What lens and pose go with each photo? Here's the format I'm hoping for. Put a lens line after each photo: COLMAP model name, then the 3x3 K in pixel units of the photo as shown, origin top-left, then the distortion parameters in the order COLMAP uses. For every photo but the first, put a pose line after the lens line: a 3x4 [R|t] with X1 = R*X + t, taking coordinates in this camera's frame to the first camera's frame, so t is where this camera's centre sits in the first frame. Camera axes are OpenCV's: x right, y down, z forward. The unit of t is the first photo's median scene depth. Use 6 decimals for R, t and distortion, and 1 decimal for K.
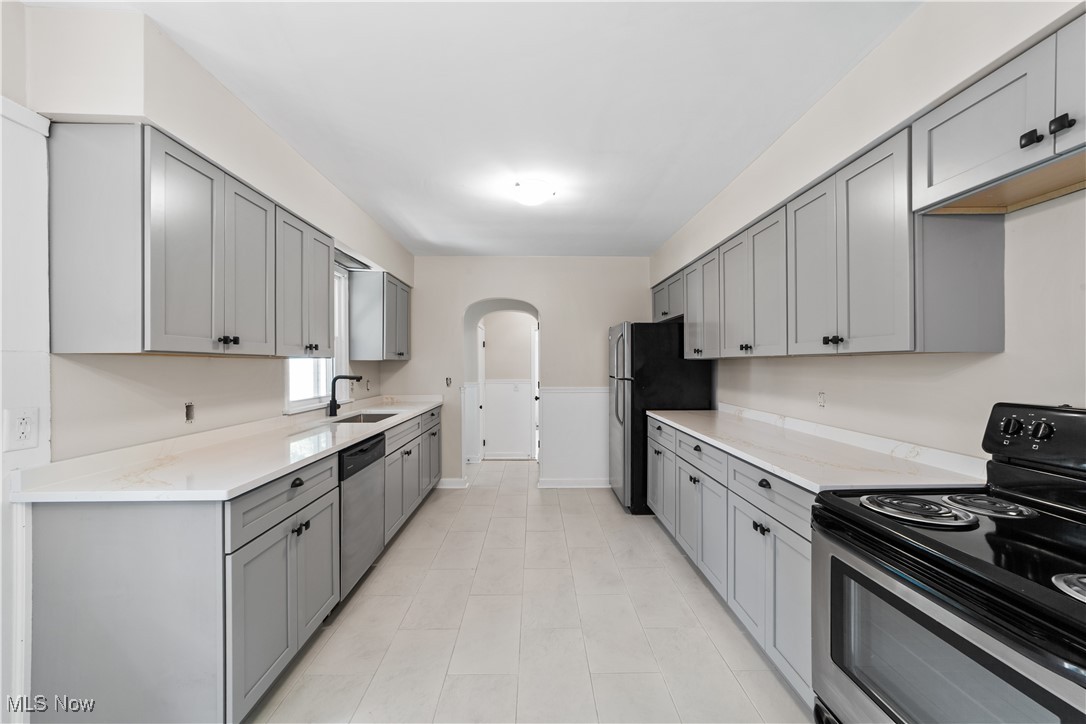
lens RADIAL K [[419.0, 0, 541.5], [0, 419.0, 364.7], [0, 0, 1]] dist [-0.018822, 0.008967]
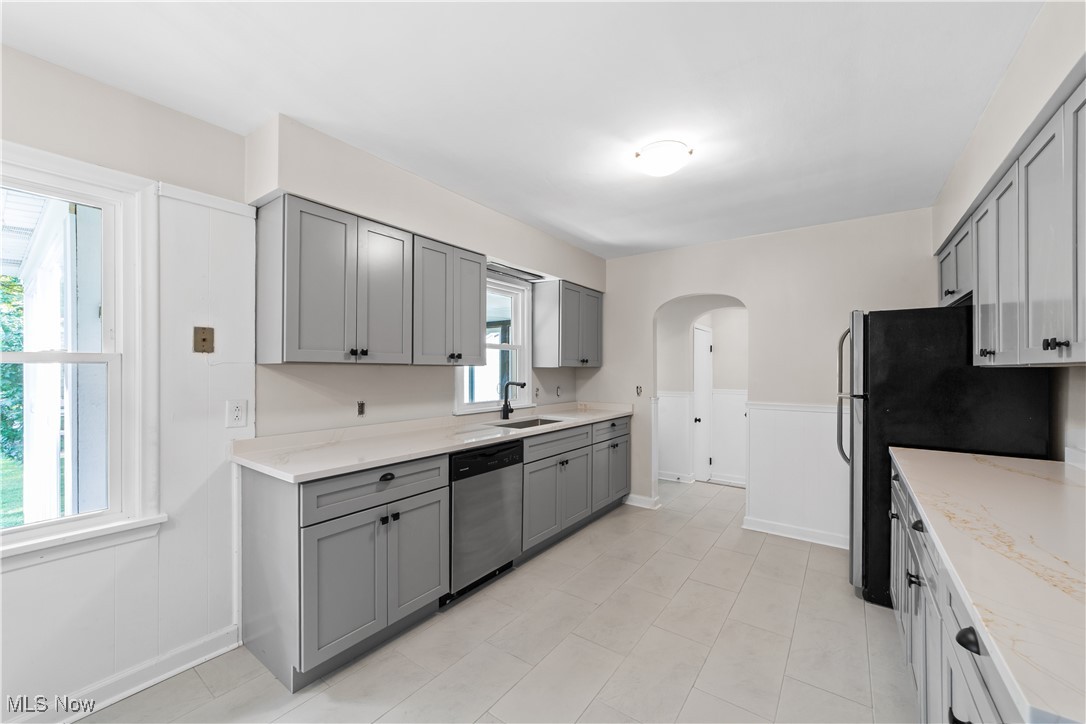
lens RADIAL K [[422.4, 0, 545.9], [0, 422.4, 369.0], [0, 0, 1]] dist [-0.001392, -0.000033]
pose [[0.800037, 0.003864, -0.599938, 0.255288], [-0.005967, 0.999981, -0.001517, -0.006331], [0.599921, 0.004793, 0.800045, 0.193464]]
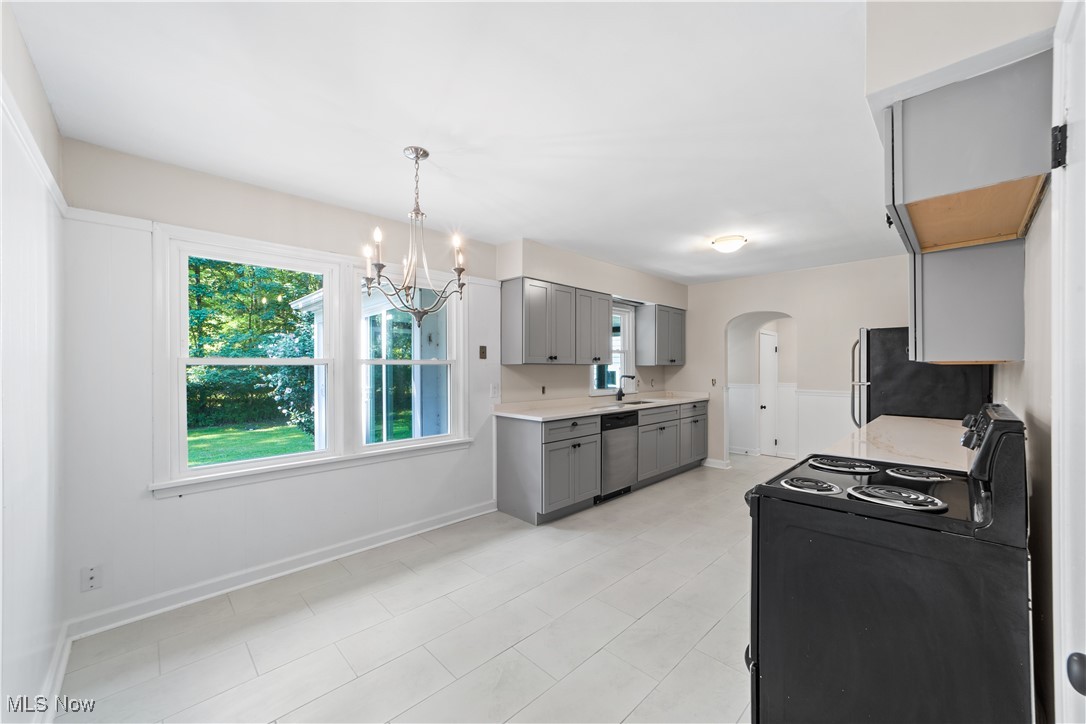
lens RADIAL K [[417.7, 0, 545.7], [0, 417.7, 370.3], [0, 0, 1]] dist [-0.001319, 0.000088]
pose [[0.691880, 0.007169, -0.721977, 0.491739], [-0.002547, 0.999969, 0.007489, -0.004698], [0.722008, -0.003343, 0.691877, -0.339393]]
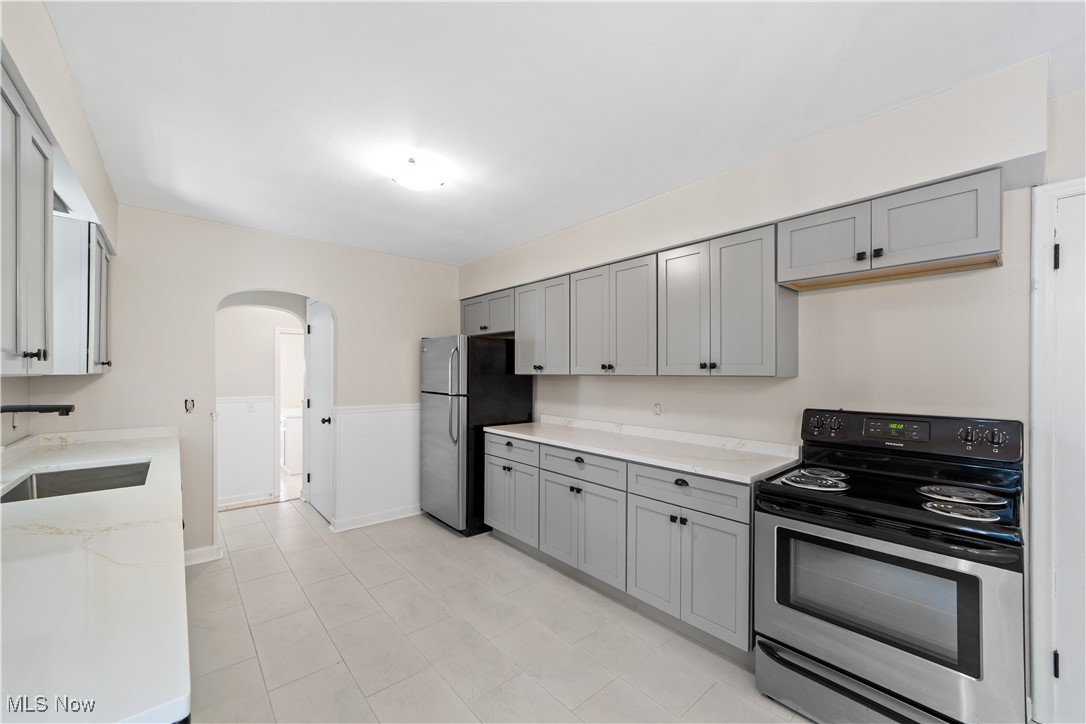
lens RADIAL K [[423.7, 0, 543.1], [0, 423.7, 372.9], [0, 0, 1]] dist [-0.017073, 0.009420]
pose [[0.764386, 0.004150, 0.644746, -0.330329], [-0.003967, 0.999991, -0.001733, -0.018428], [-0.644747, -0.001233, 0.764395, 0.181948]]
